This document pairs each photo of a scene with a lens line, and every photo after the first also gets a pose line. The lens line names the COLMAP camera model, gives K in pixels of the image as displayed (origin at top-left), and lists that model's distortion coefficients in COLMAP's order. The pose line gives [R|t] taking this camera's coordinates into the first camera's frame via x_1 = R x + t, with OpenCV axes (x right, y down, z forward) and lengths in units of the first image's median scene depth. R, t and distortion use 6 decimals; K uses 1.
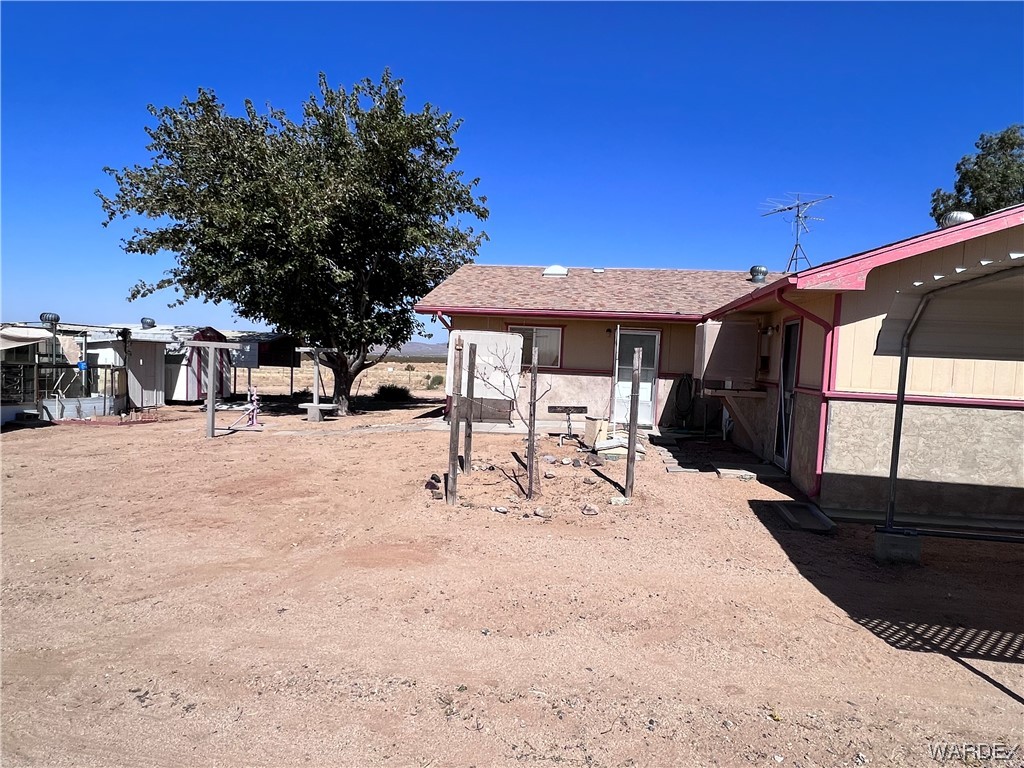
lens RADIAL K [[646.1, 0, 508.3], [0, 646.1, 395.2], [0, 0, 1]] dist [-0.002069, -0.000837]
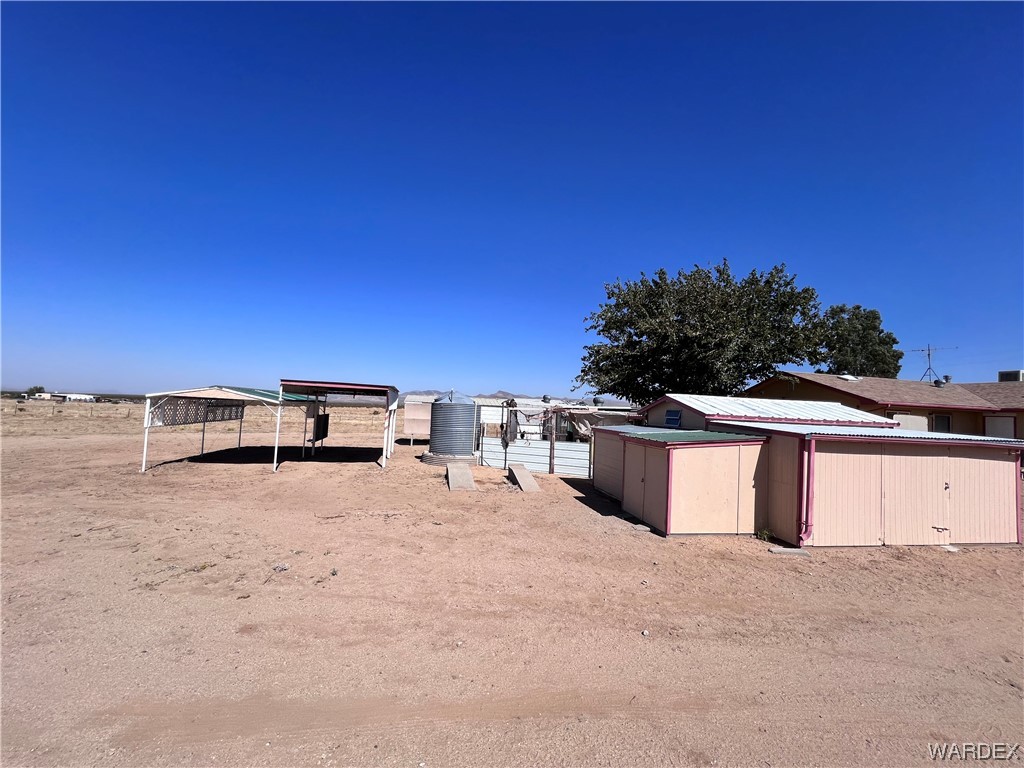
lens RADIAL K [[410.2, 0, 511.4], [0, 410.2, 387.5], [0, 0, 1]] dist [0.000909, 0.000059]
pose [[0.945466, 0.018467, 0.325198, -1.428478], [0.011809, 0.995792, -0.090881, -0.082270], [-0.325508, 0.089765, 0.941269, 0.250257]]
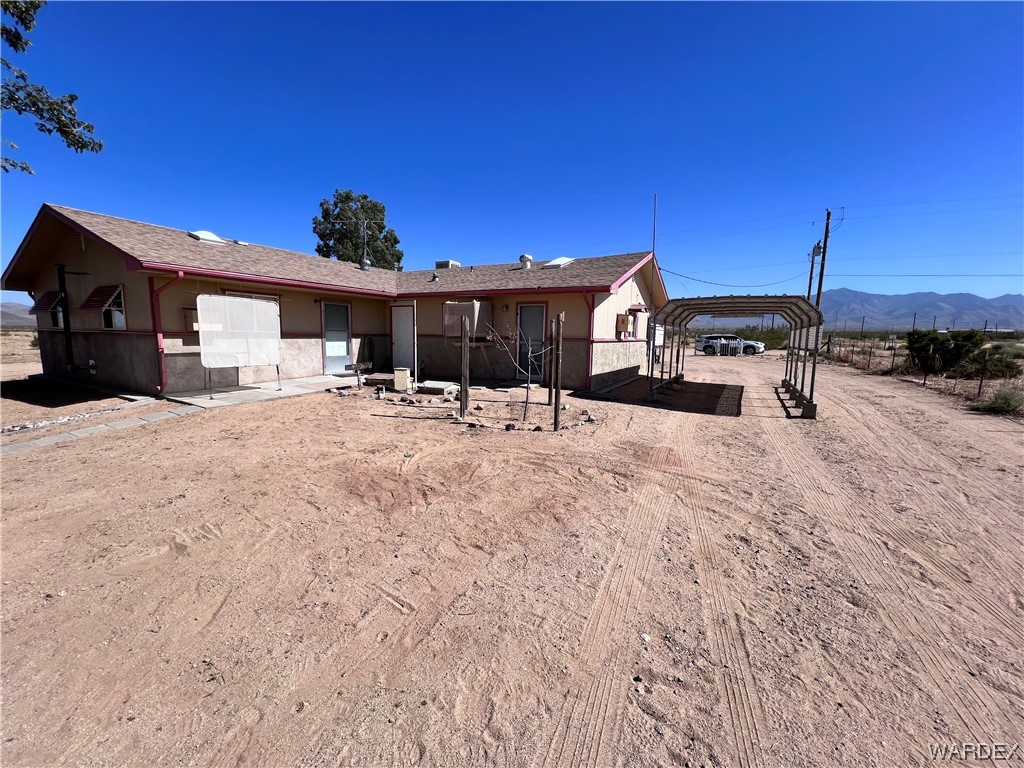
lens RADIAL K [[410.2, 0, 511.4], [0, 410.2, 387.5], [0, 0, 1]] dist [0.000909, 0.000059]
pose [[0.337499, -0.158239, 0.927931, -0.472085], [0.054921, 0.987400, 0.148405, -0.033116], [-0.939723, 0.000876, 0.341937, 0.387224]]
